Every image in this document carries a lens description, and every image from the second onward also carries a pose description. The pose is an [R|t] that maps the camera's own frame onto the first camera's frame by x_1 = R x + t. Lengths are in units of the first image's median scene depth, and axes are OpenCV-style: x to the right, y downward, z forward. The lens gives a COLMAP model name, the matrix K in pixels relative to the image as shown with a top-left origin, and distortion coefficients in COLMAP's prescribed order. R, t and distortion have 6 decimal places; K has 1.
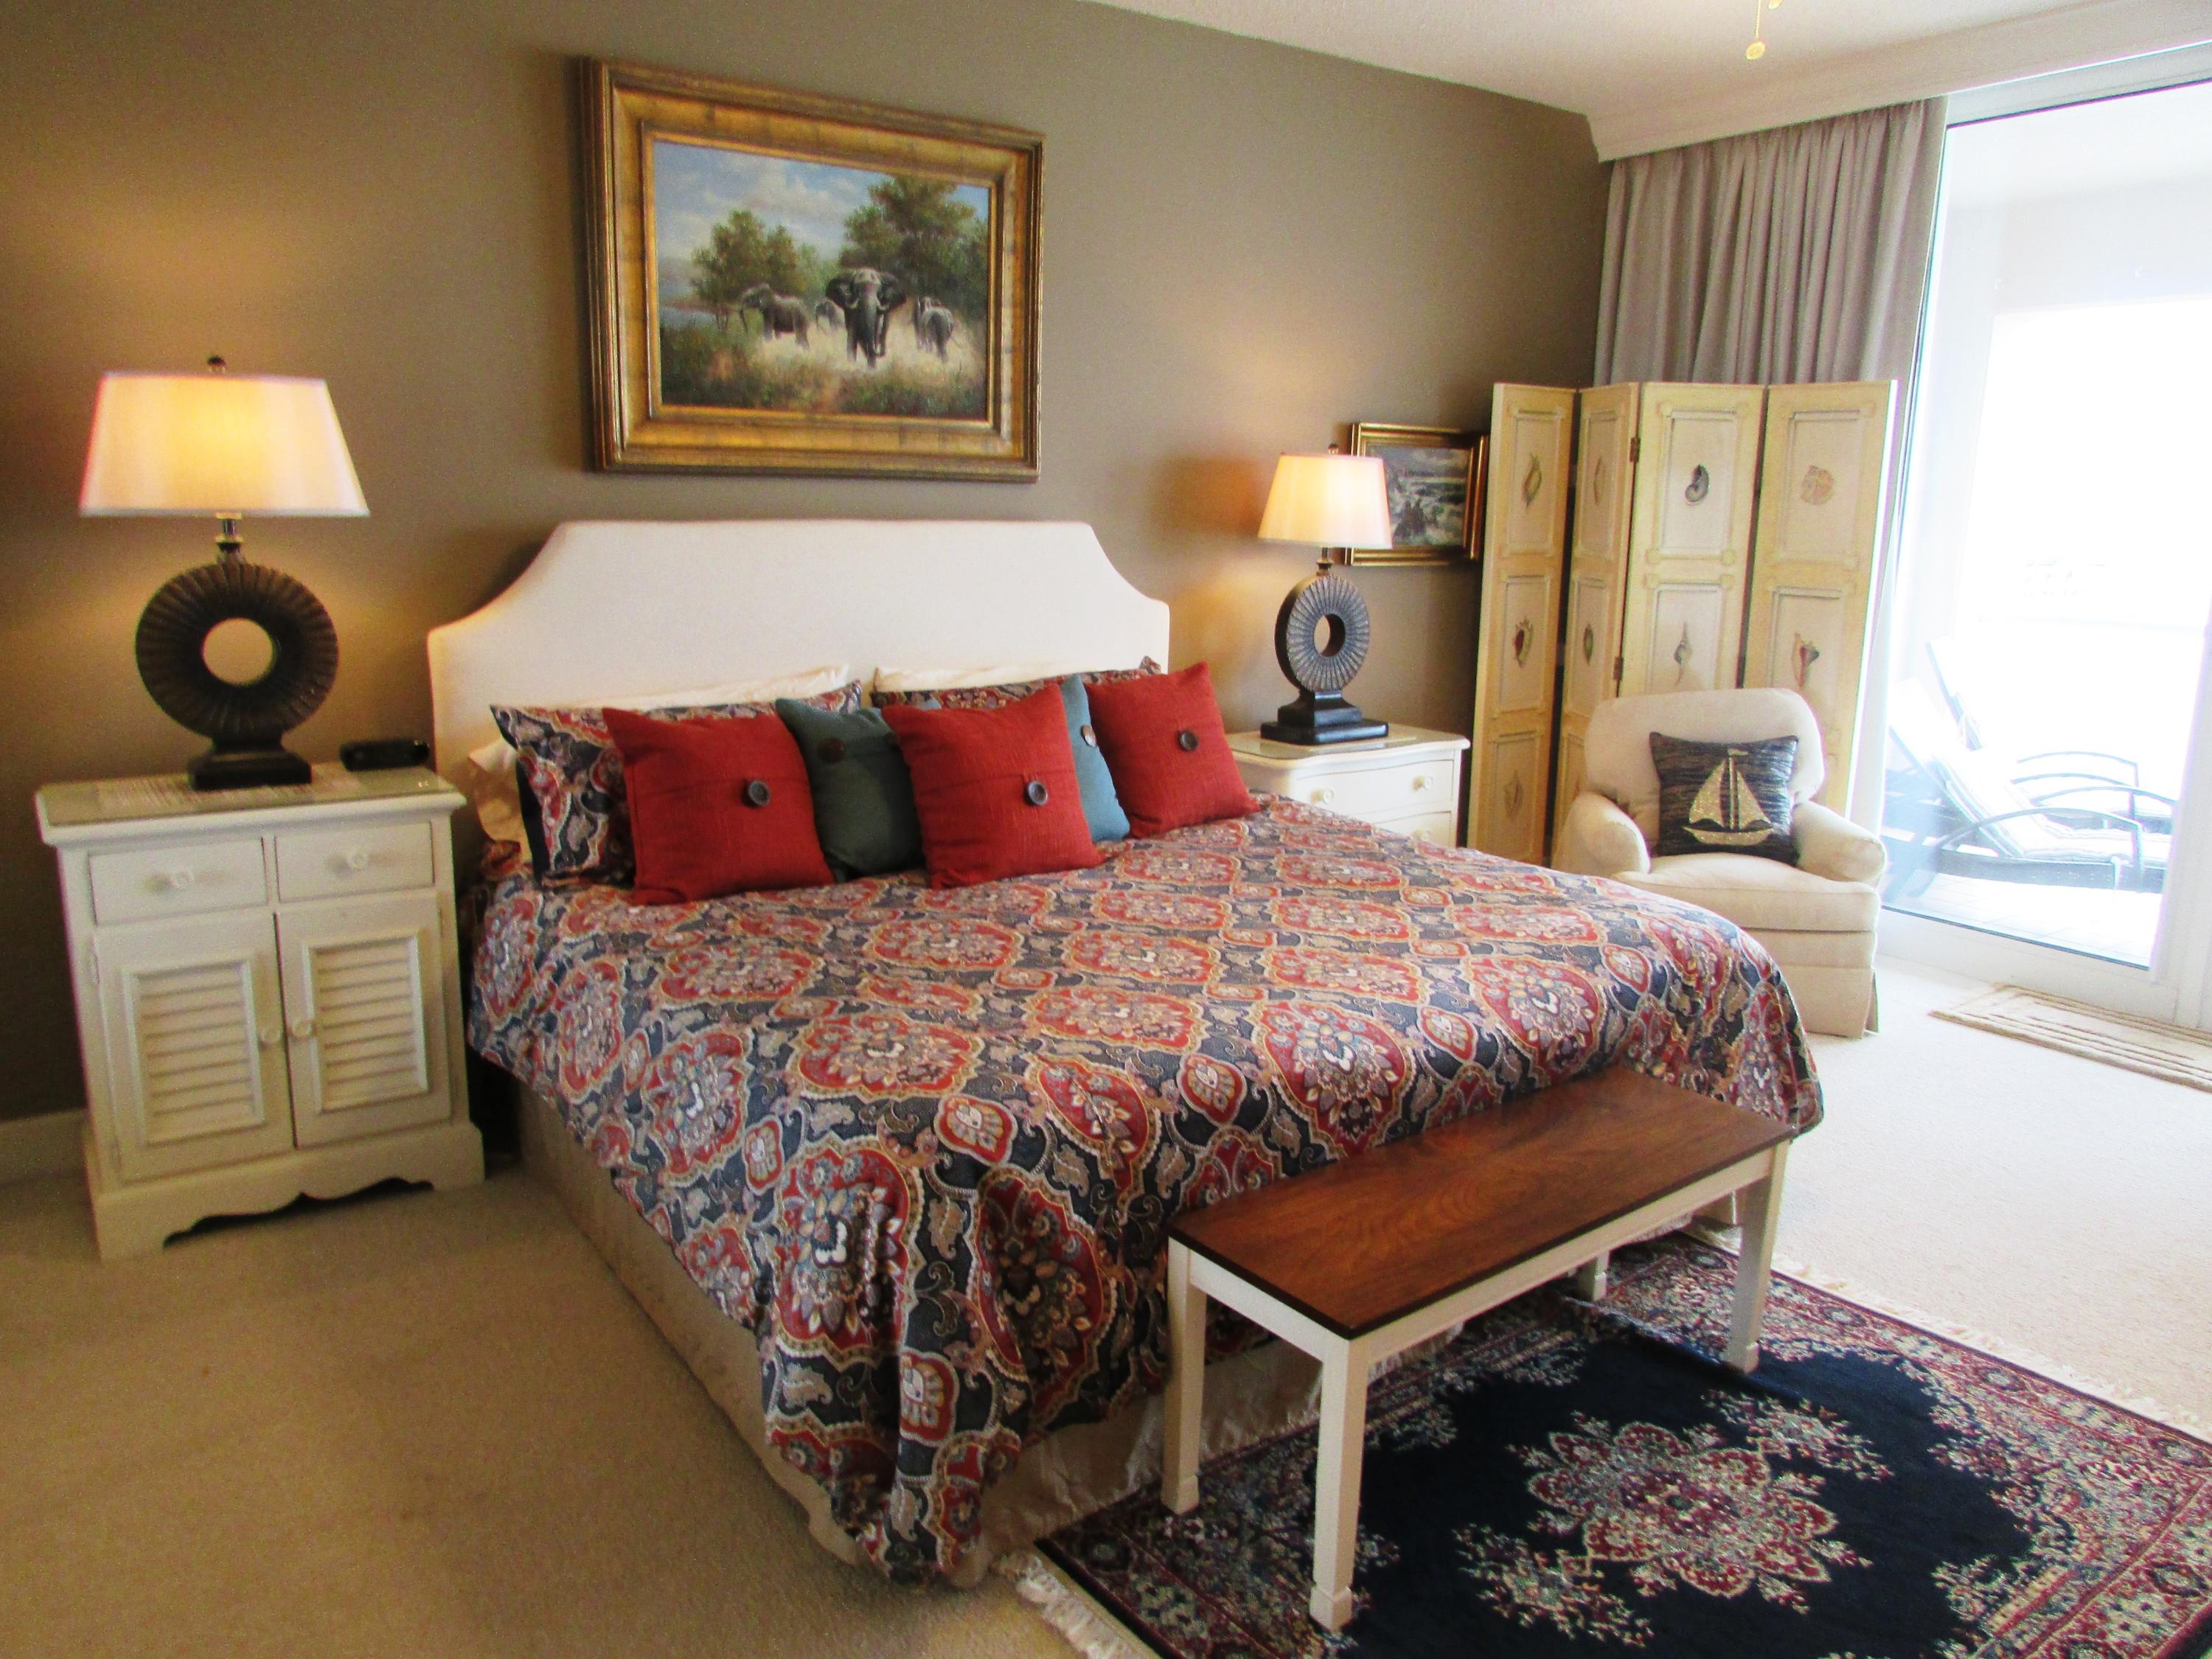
lens RADIAL K [[1576.7, 0, 1092.8], [0, 1576.7, 837.6], [0, 0, 1]] dist [-0.034998, 0.022385]
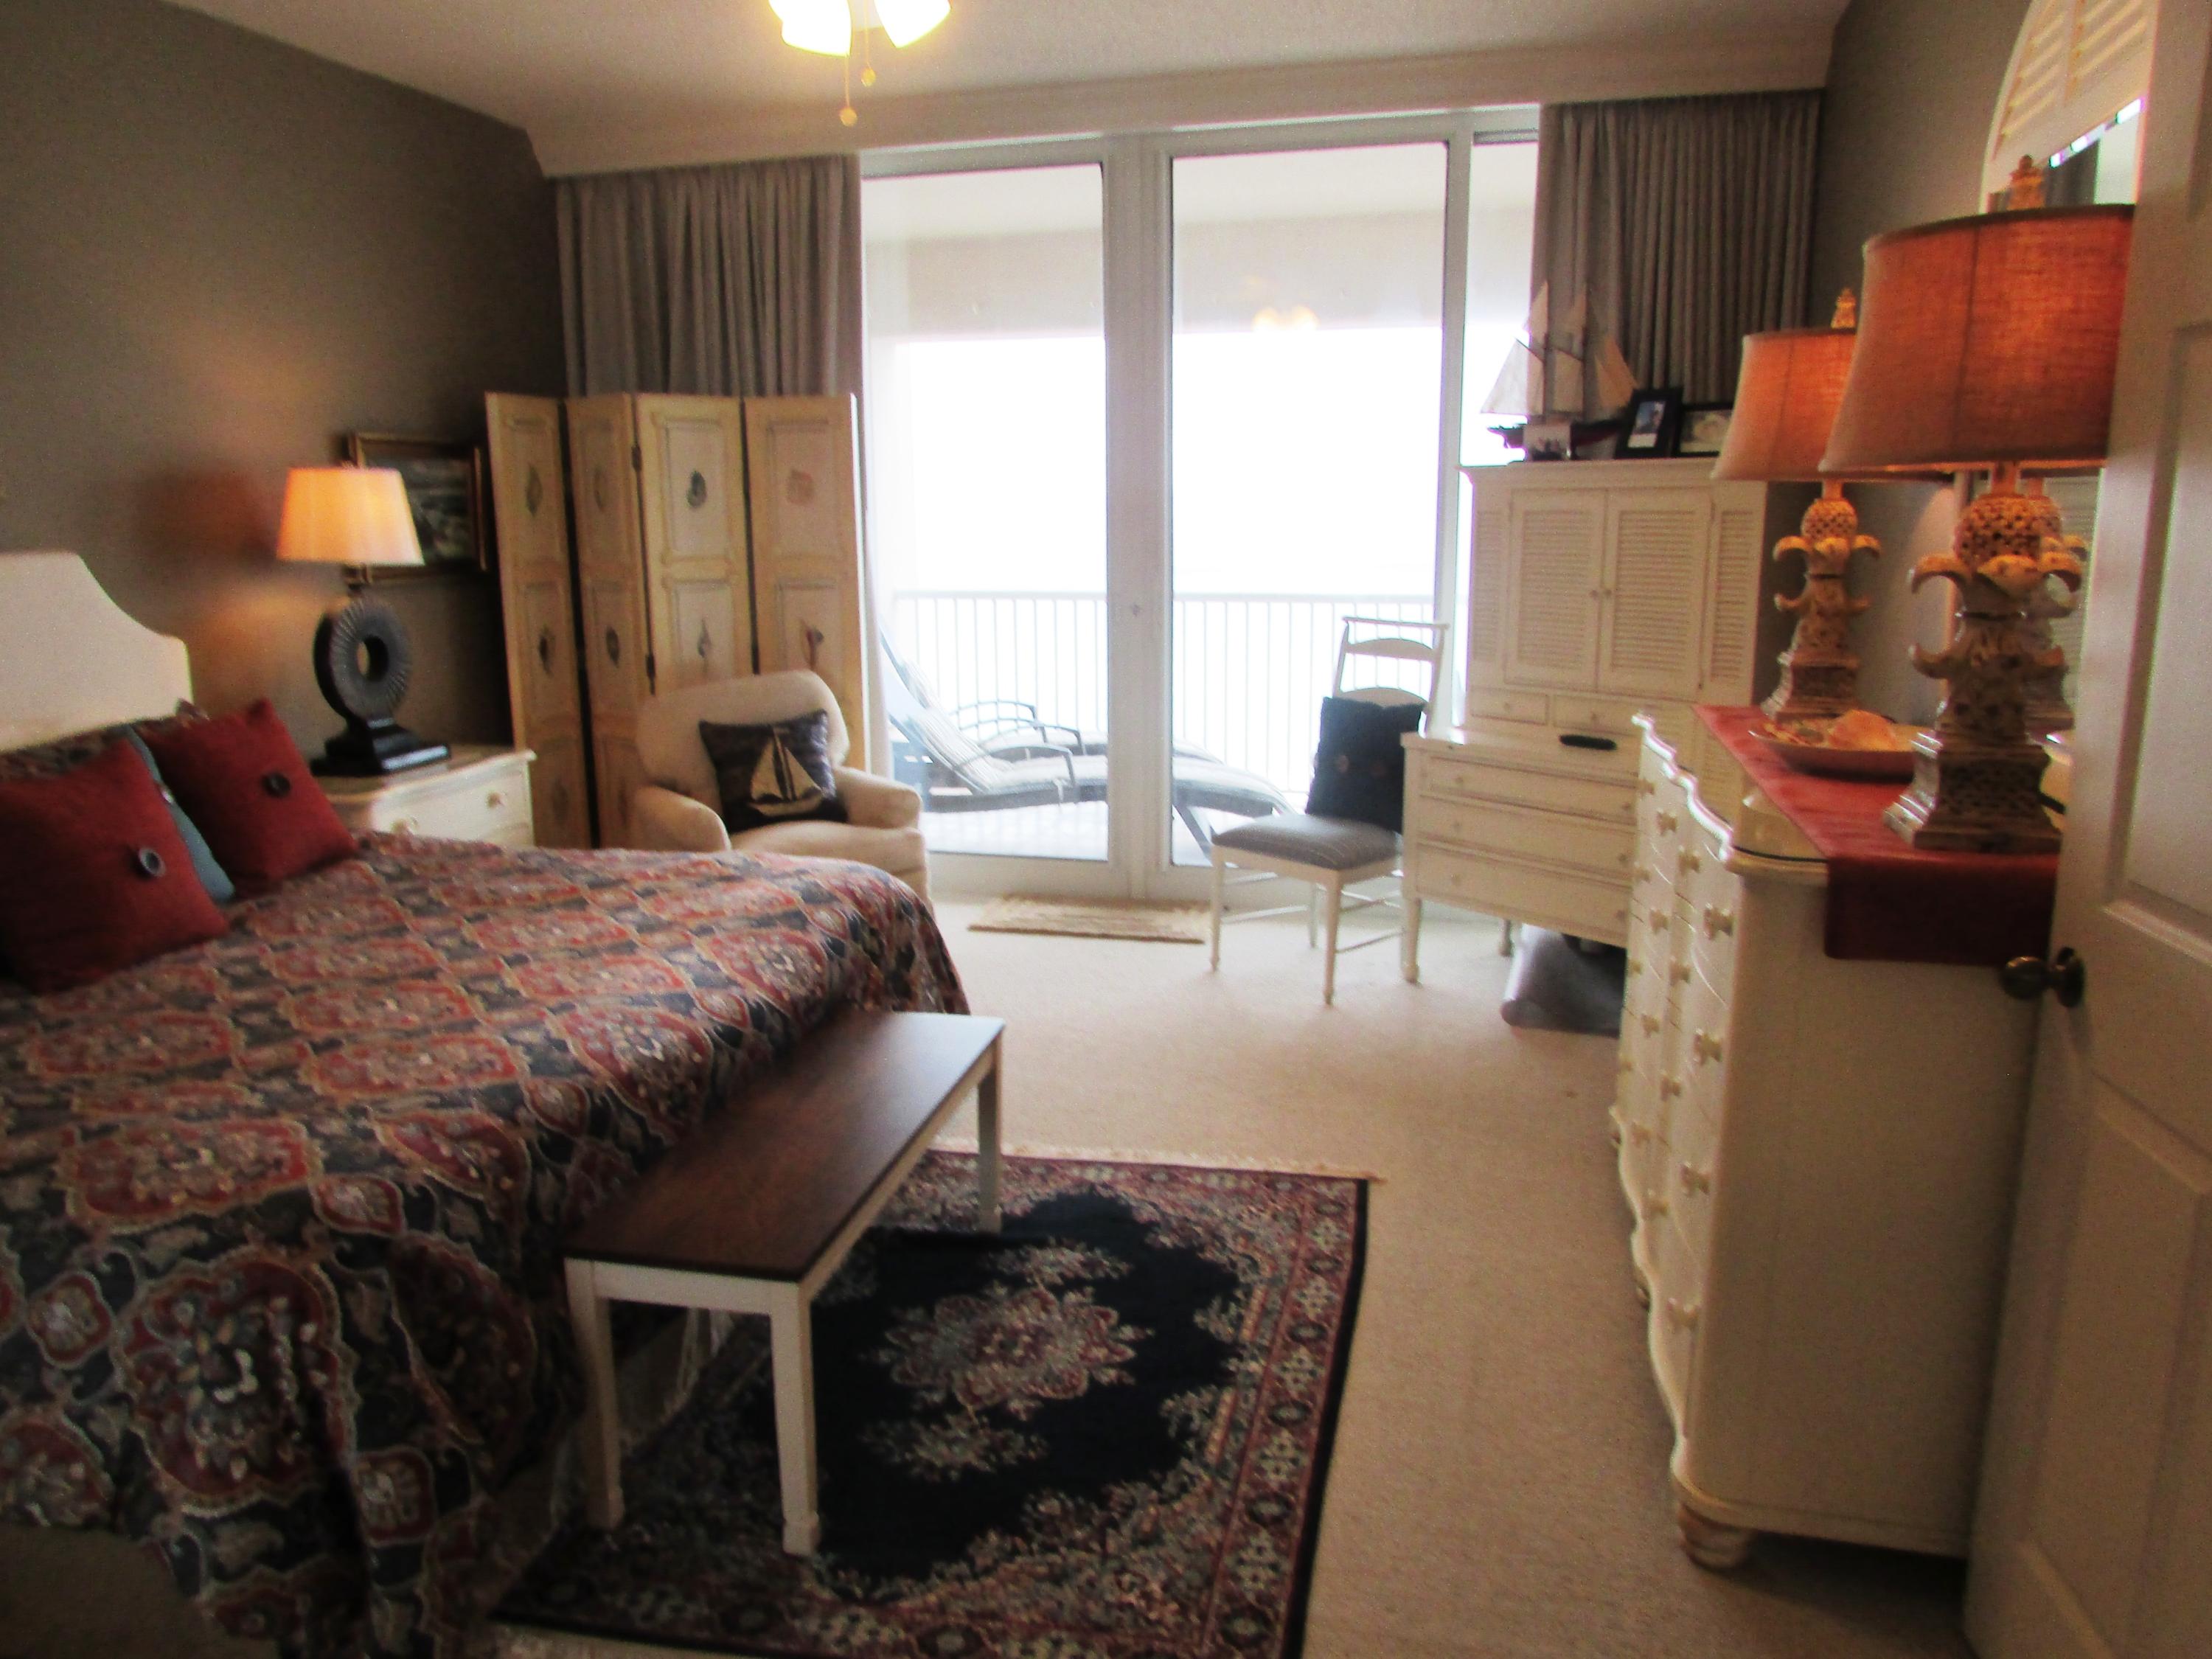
lens RADIAL K [[1576.7, 0, 1092.8], [0, 1576.7, 837.6], [0, 0, 1]] dist [-0.034998, 0.022385]
pose [[0.765701, -0.156187, 0.623945, -0.227713], [0.158399, 0.985982, 0.052426, -0.005991], [-0.623387, 0.058690, 0.779708, 0.005157]]
